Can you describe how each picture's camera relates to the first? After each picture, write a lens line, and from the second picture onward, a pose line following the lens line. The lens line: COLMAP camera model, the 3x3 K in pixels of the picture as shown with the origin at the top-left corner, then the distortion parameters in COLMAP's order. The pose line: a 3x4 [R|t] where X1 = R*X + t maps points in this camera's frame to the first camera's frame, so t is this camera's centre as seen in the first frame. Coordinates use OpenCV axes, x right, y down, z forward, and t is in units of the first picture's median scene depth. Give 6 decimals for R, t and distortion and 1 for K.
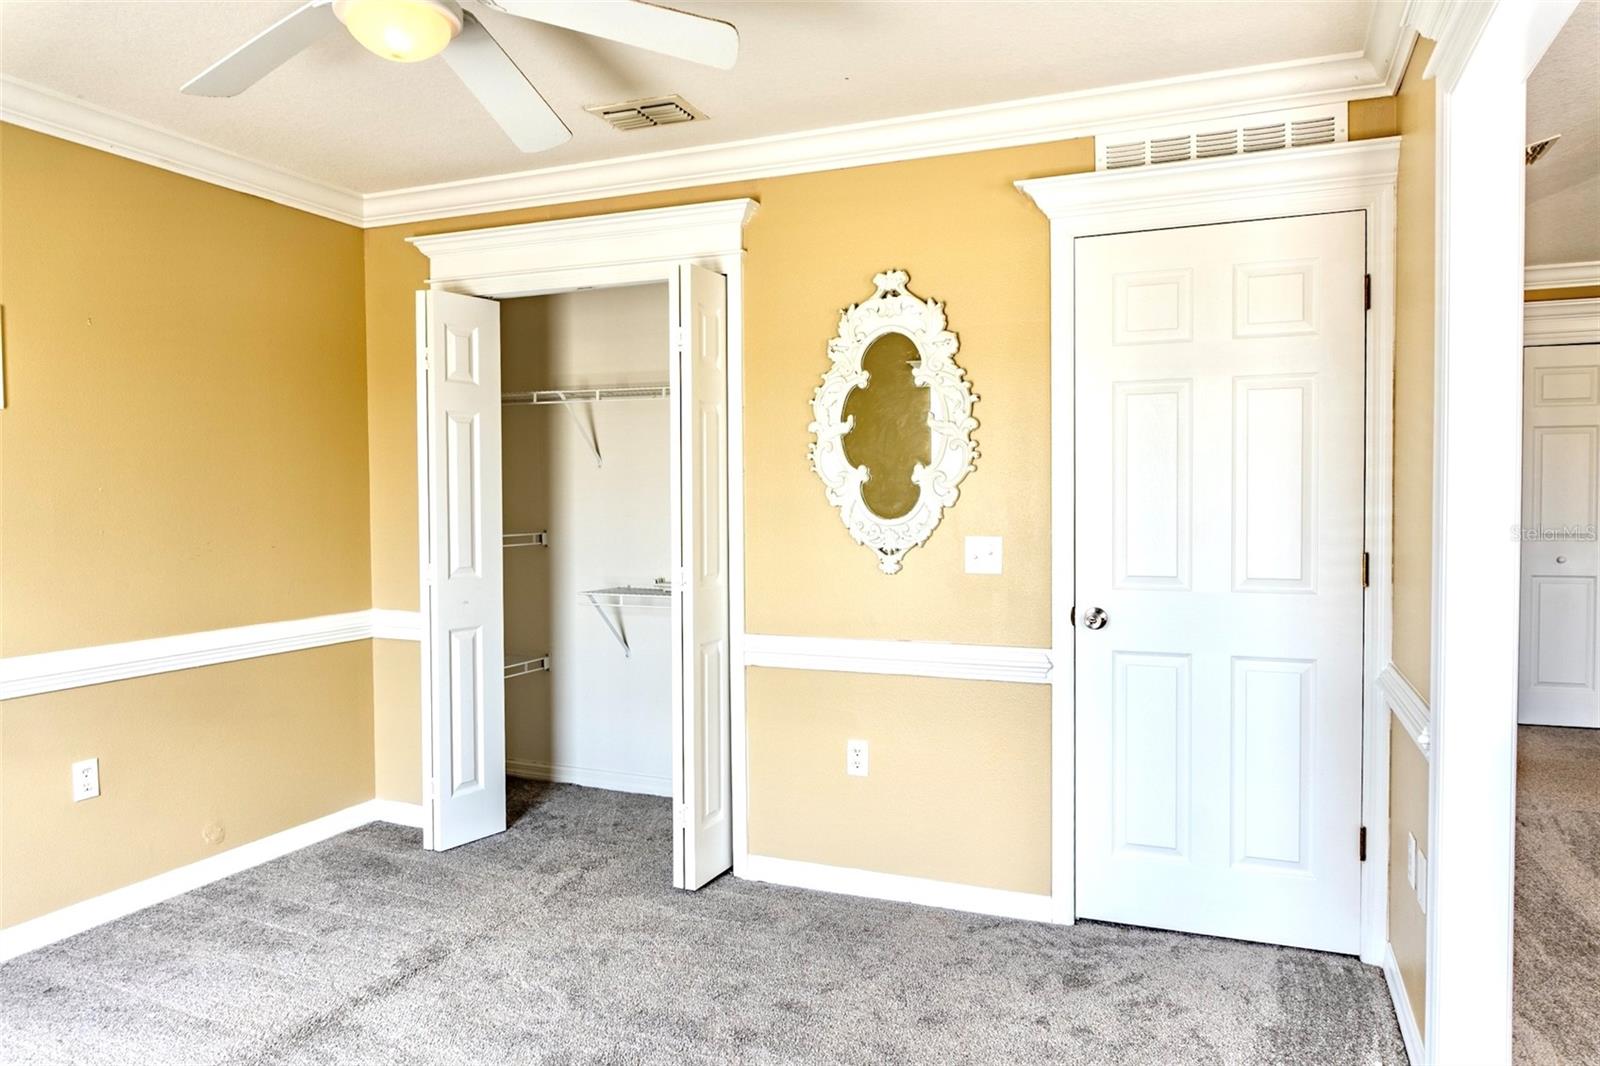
lens RADIAL K [[1070.8, 0, 800.0], [0, 1070.8, 533.0], [0, 0, 1]] dist [-0.004387, -0.001911]
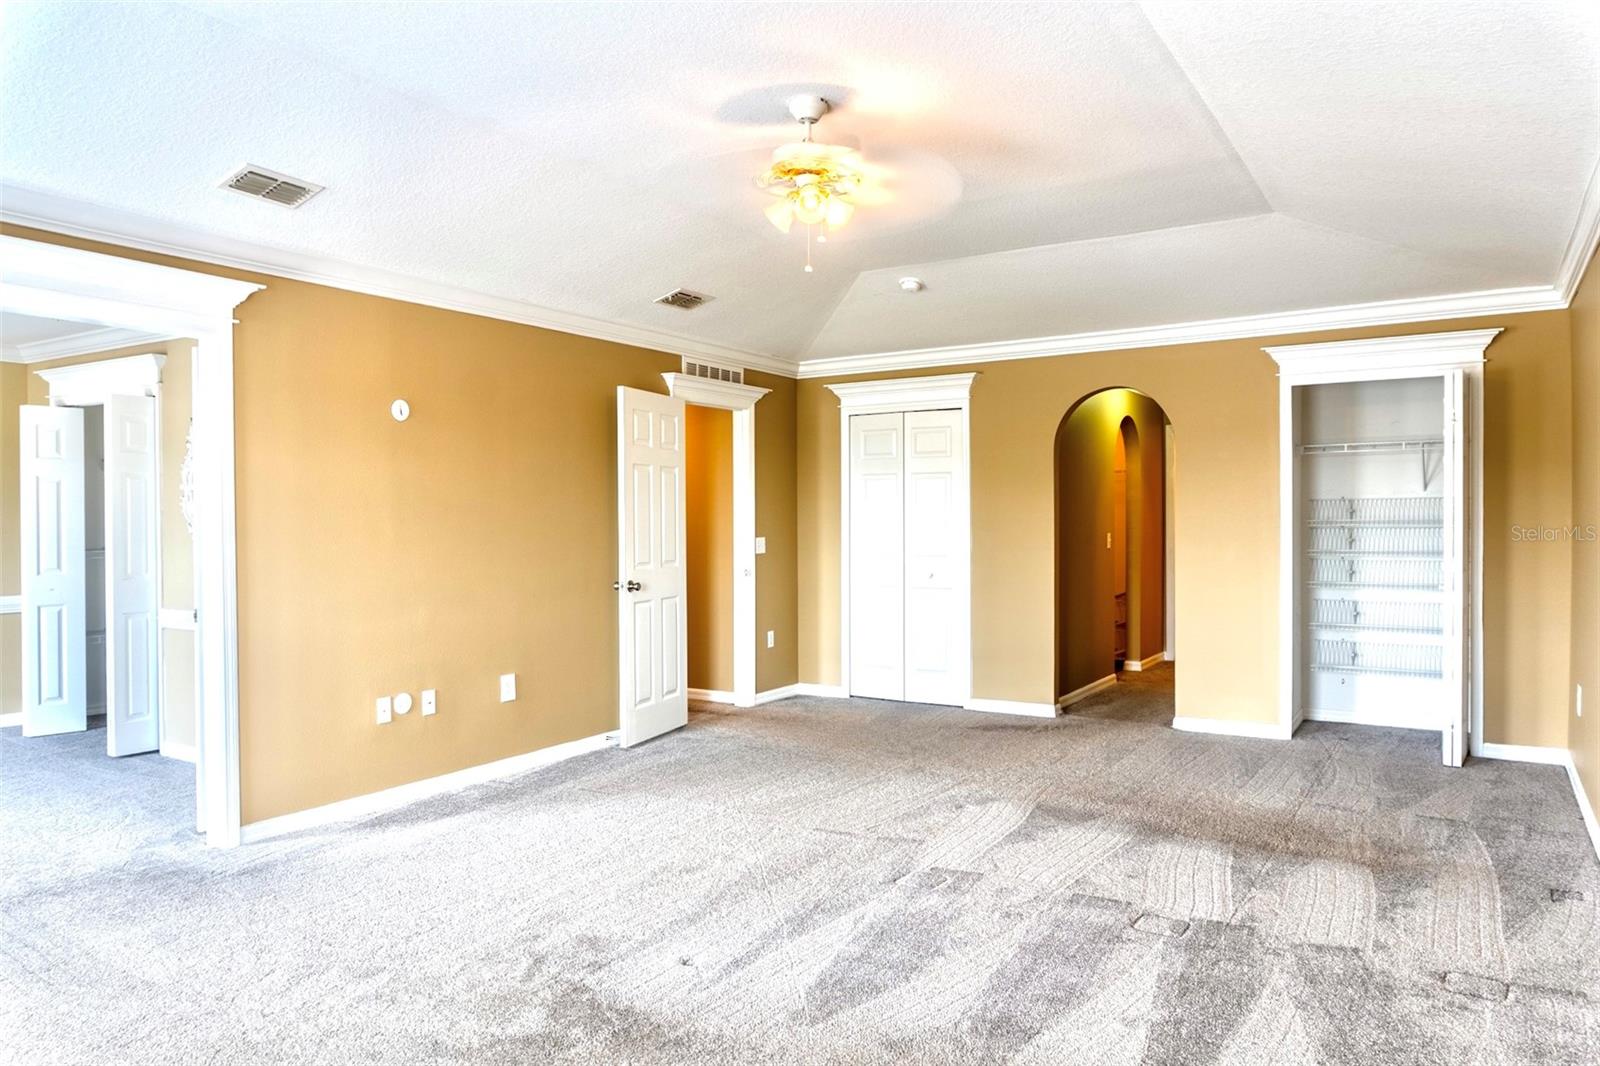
lens RADIAL K [[1070.8, 0, 800.0], [0, 1070.8, 533.0], [0, 0, 1]] dist [-0.004387, -0.001911]
pose [[0.986210, 0.005036, -0.165424, 1.305429], [-0.008810, 0.999717, -0.022089, 0.003552], [0.165266, 0.023242, 0.985975, -0.530597]]
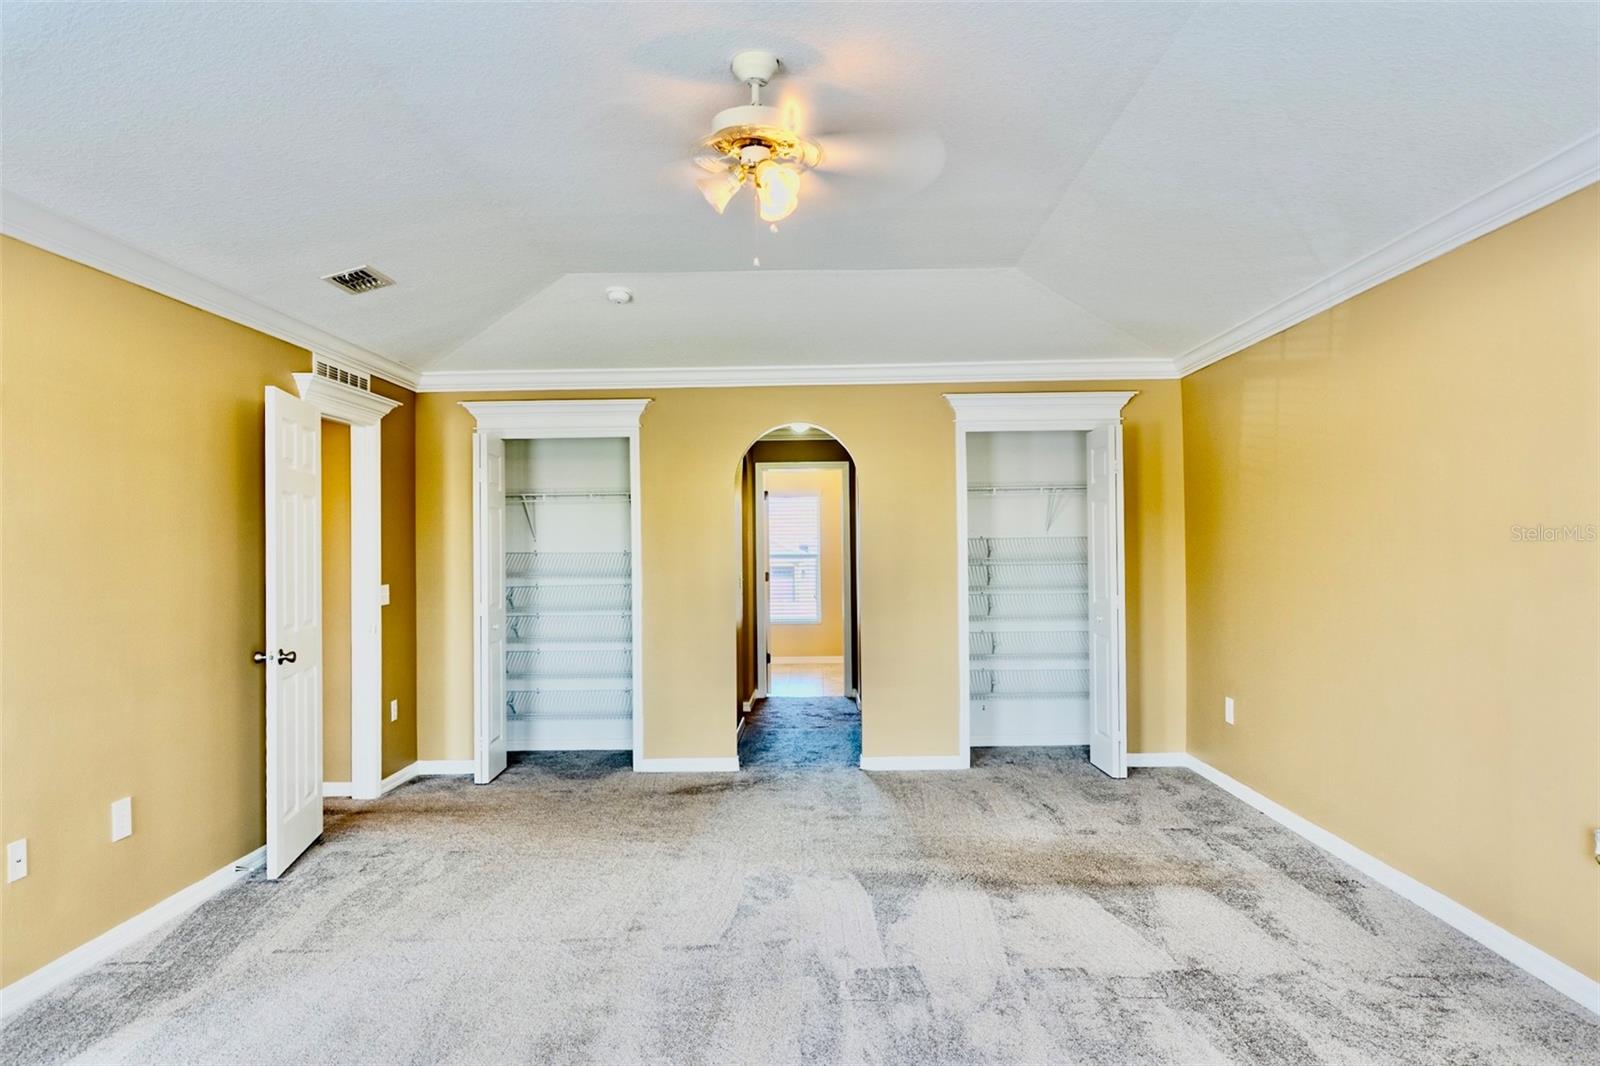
lens RADIAL K [[1085.9, 0, 794.7], [0, 1085.9, 530.0], [0, 0, 1]] dist [-0.004712, -0.000989]
pose [[0.929878, 0.004049, 0.367847, 0.847380], [0.016953, 0.998405, -0.053844, -0.016966], [-0.367478, 0.056305, 0.928326, -0.305231]]
